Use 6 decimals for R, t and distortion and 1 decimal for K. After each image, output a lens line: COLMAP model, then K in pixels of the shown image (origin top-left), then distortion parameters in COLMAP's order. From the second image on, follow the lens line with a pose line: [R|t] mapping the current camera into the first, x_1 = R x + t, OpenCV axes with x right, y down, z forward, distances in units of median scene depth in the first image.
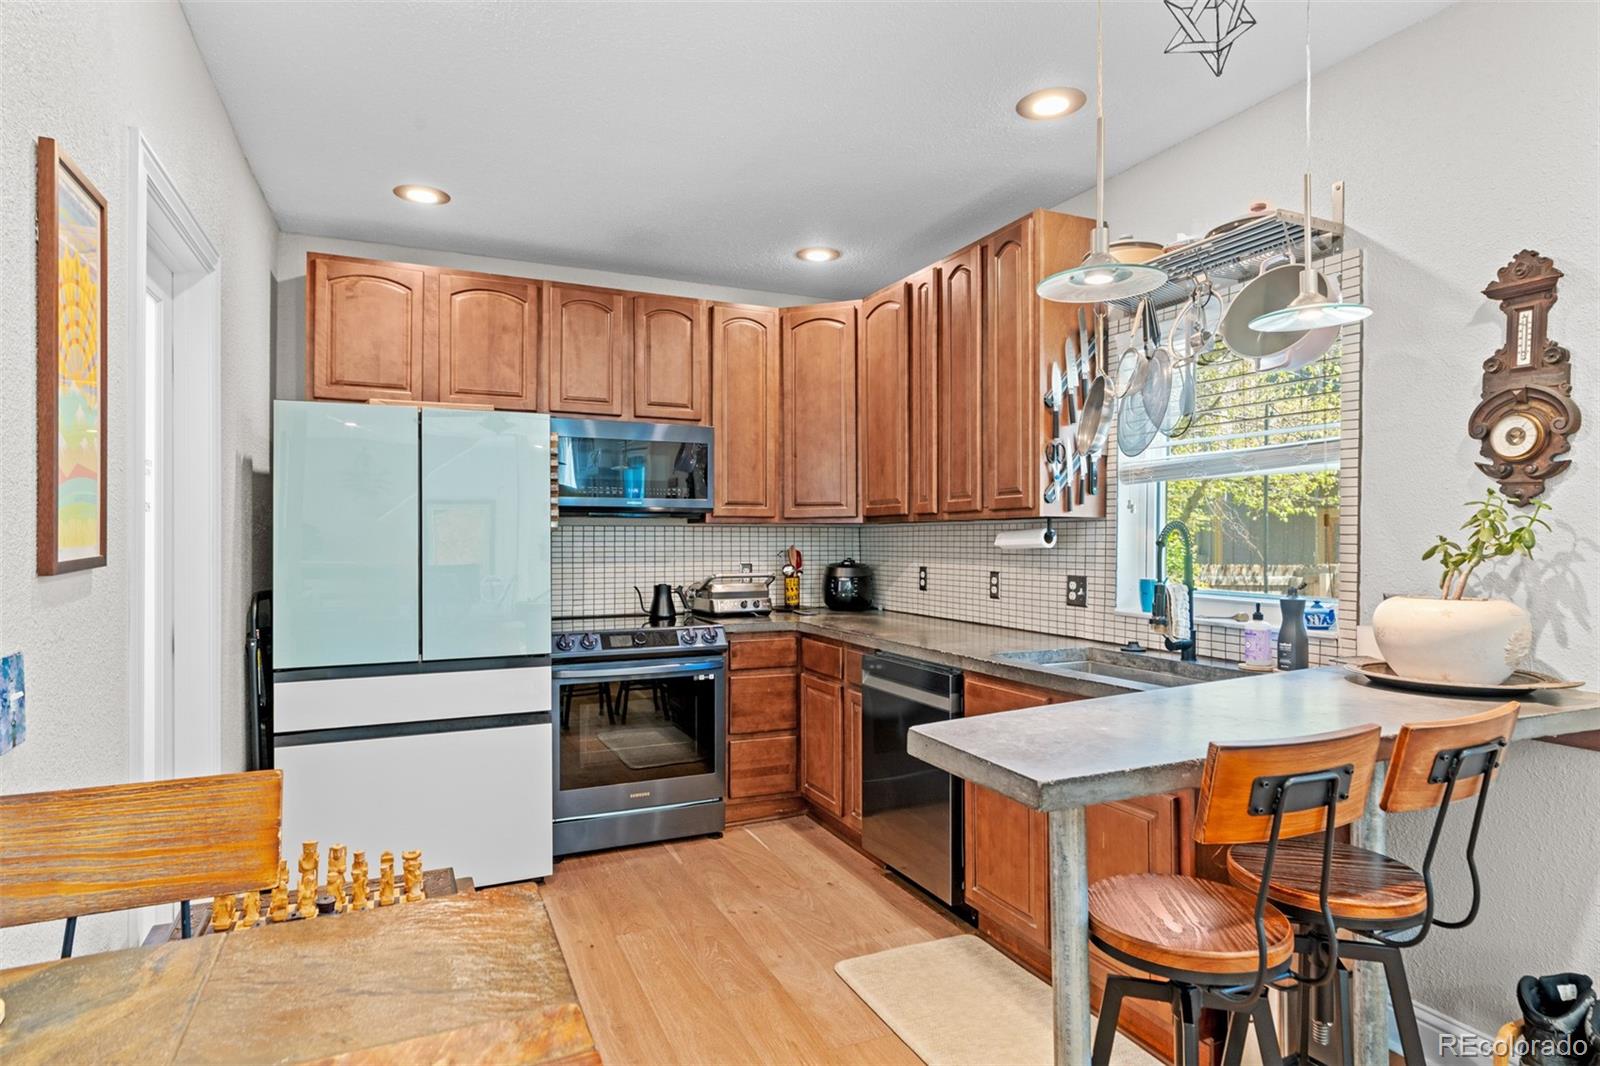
lens RADIAL K [[899.9, 0, 788.9], [0, 899.9, 534.6], [0, 0, 1]] dist [-0.003868, 0.004777]
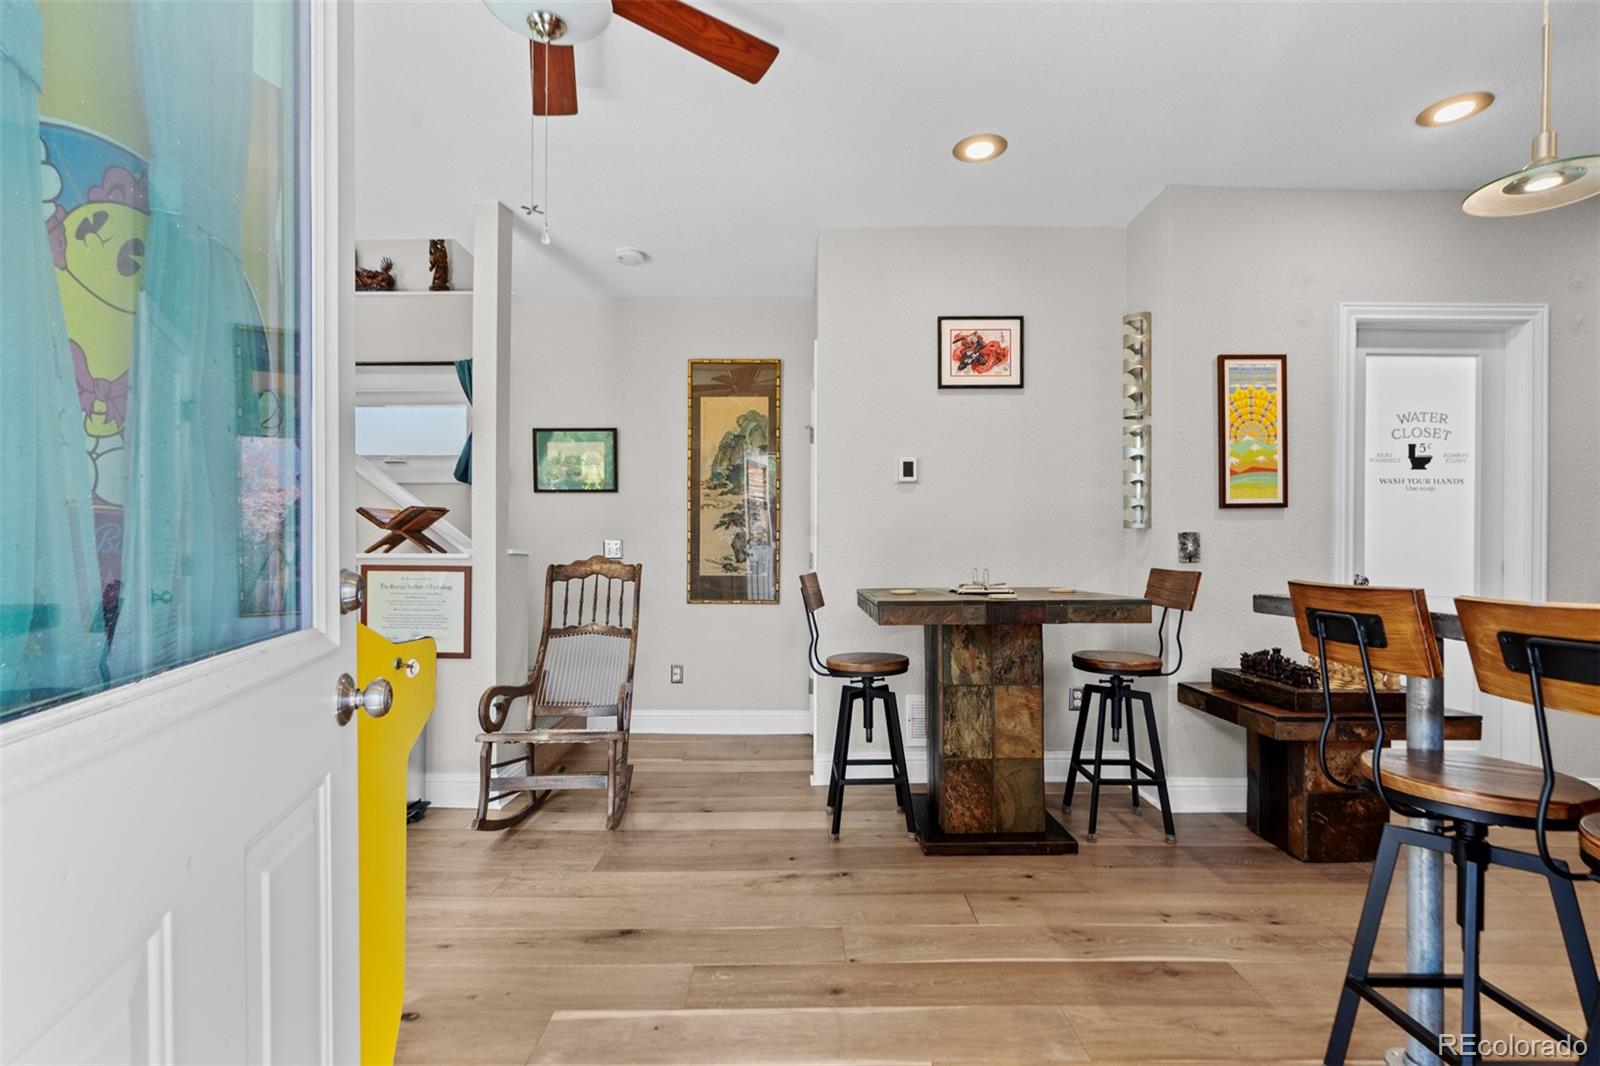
lens RADIAL K [[723.5, 0, 801.1], [0, 723.5, 547.6], [0, 0, 1]] dist [-0.006568, 0.003644]
pose [[-0.396227, 0.001304, -0.918152, 0.623303], [-0.007227, 0.999964, 0.004540, 0.059062], [0.918124, 0.008434, -0.396203, 0.239416]]
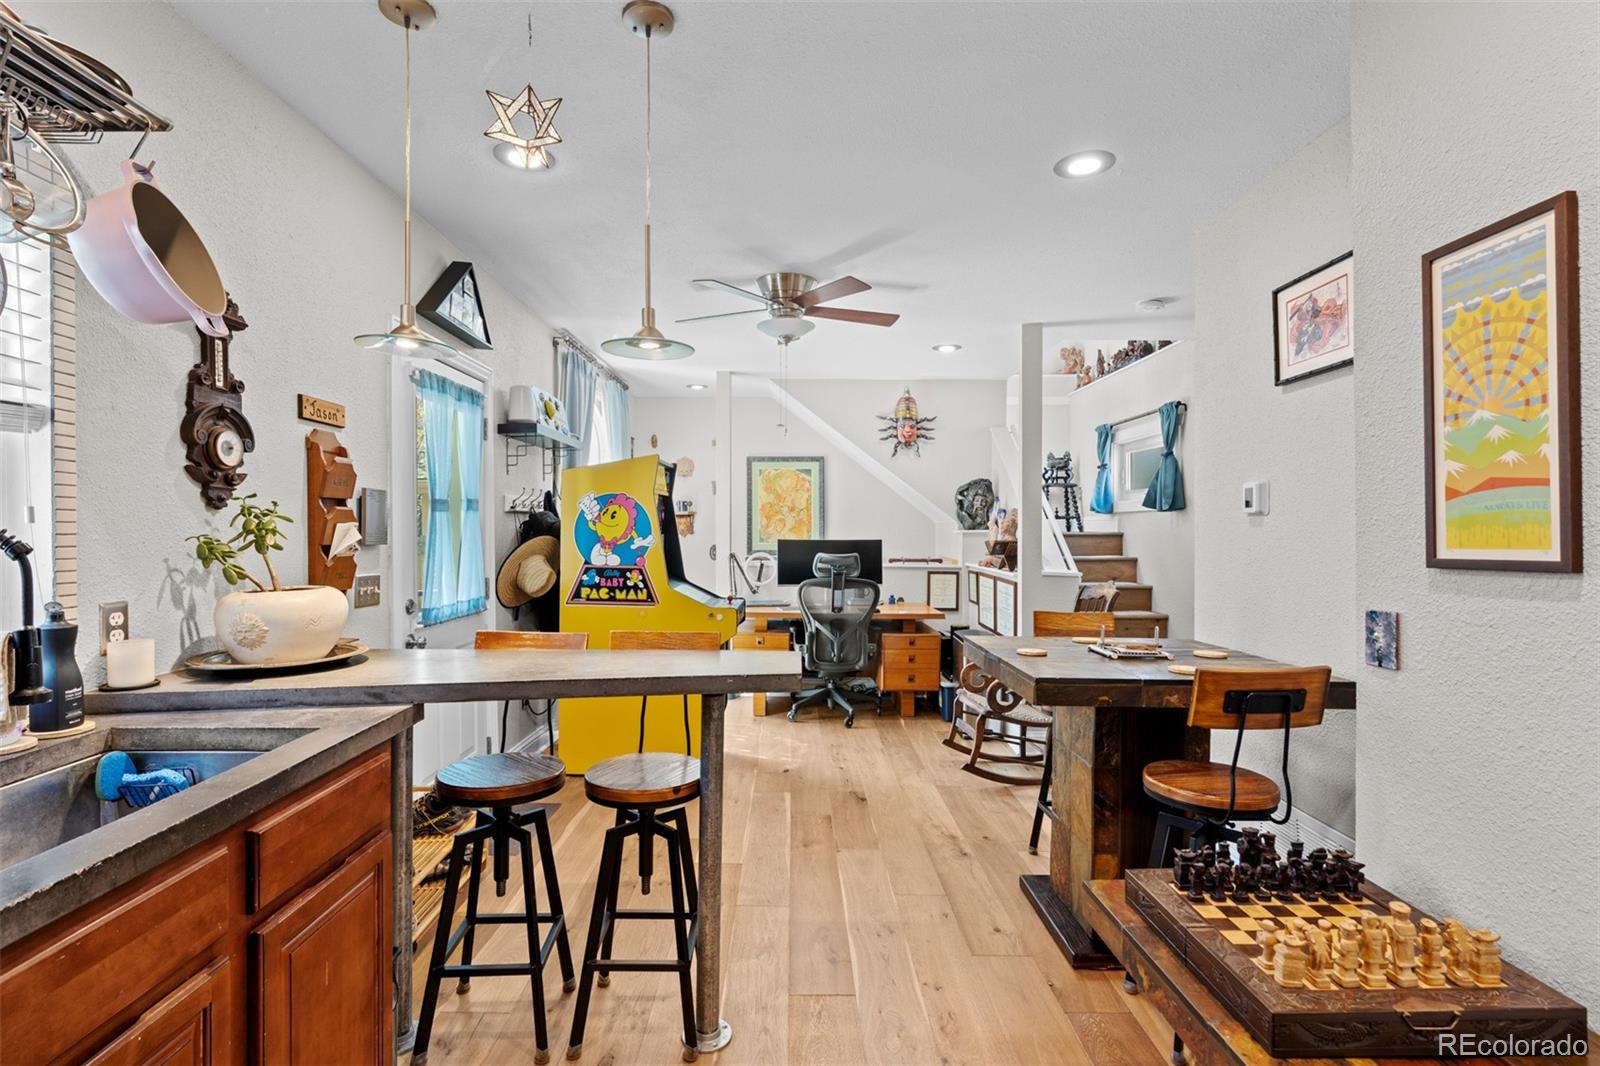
lens RADIAL K [[756.2, 0, 801.8], [0, 756.2, 524.1], [0, 0, 1]] dist [0.002862, -0.000130]
pose [[-0.921647, -0.001045, 0.388029, -0.132964], [-0.001963, 0.999996, -0.001970, -0.005561], [-0.388026, -0.002577, -0.921645, 0.849534]]
